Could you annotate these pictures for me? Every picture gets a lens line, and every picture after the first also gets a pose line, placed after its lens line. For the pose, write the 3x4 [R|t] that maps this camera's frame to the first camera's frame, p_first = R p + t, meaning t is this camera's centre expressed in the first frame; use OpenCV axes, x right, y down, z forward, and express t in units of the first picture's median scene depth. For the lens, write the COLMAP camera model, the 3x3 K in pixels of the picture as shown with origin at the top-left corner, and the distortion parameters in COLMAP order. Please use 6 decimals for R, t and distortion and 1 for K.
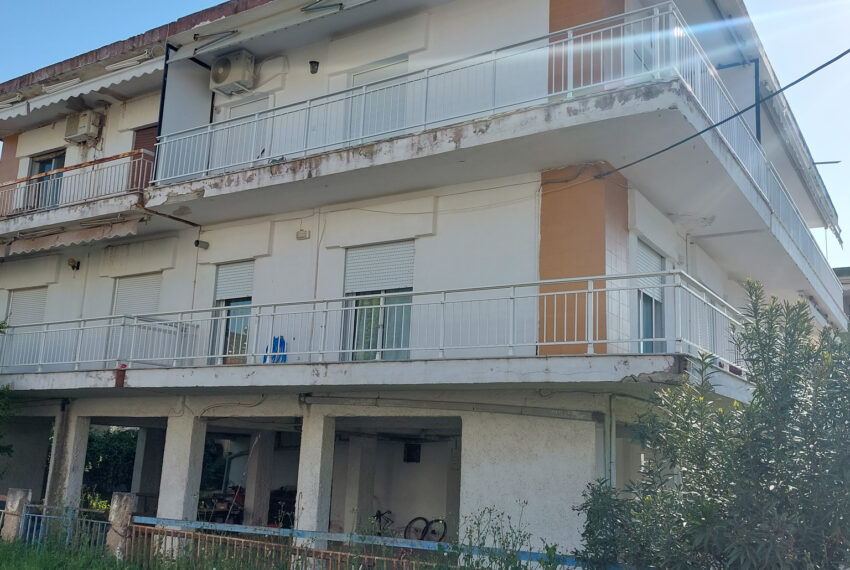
lens RADIAL K [[792.1, 0, 421.3], [0, 792.1, 272.9], [0, 0, 1]] dist [0.106782, -0.158840]
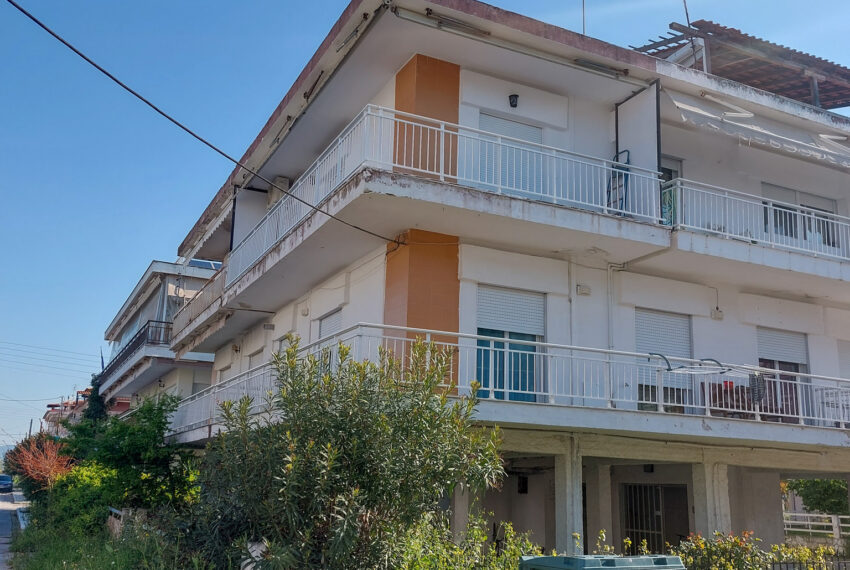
lens RADIAL K [[796.9, 0, 427.3], [0, 796.9, 299.9], [0, 0, 1]] dist [0.096333, -0.148374]
pose [[0.852290, -0.133395, -0.505774, 0.719190], [0.121705, 0.990970, -0.056275, 0.030740], [0.508713, -0.013592, 0.860829, -0.018472]]
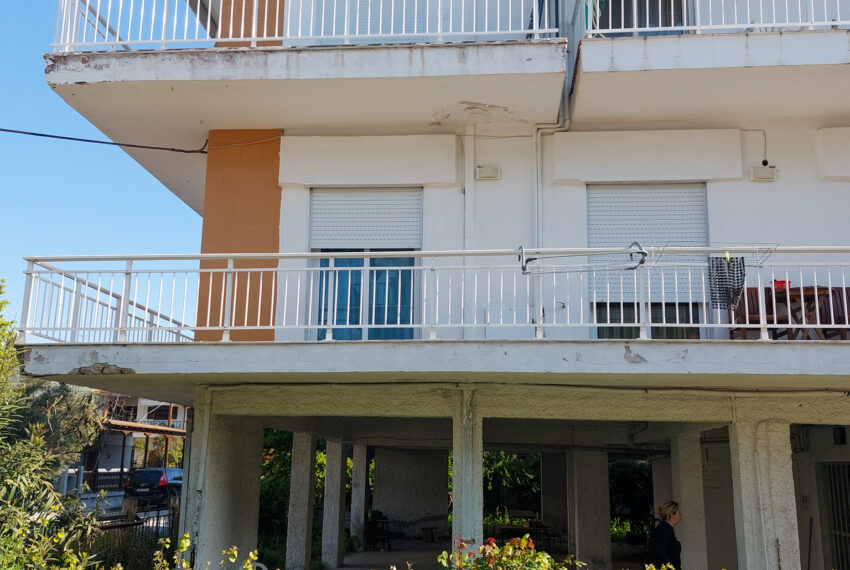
lens RADIAL K [[708.9, 0, 443.8], [0, 708.9, 304.3], [0, 0, 1]] dist [0.091039, -0.107931]
pose [[0.477879, -0.179343, -0.859923, 0.885023], [0.202959, 0.974991, -0.090552, 0.158393], [0.854658, -0.131256, 0.502327, 0.664093]]
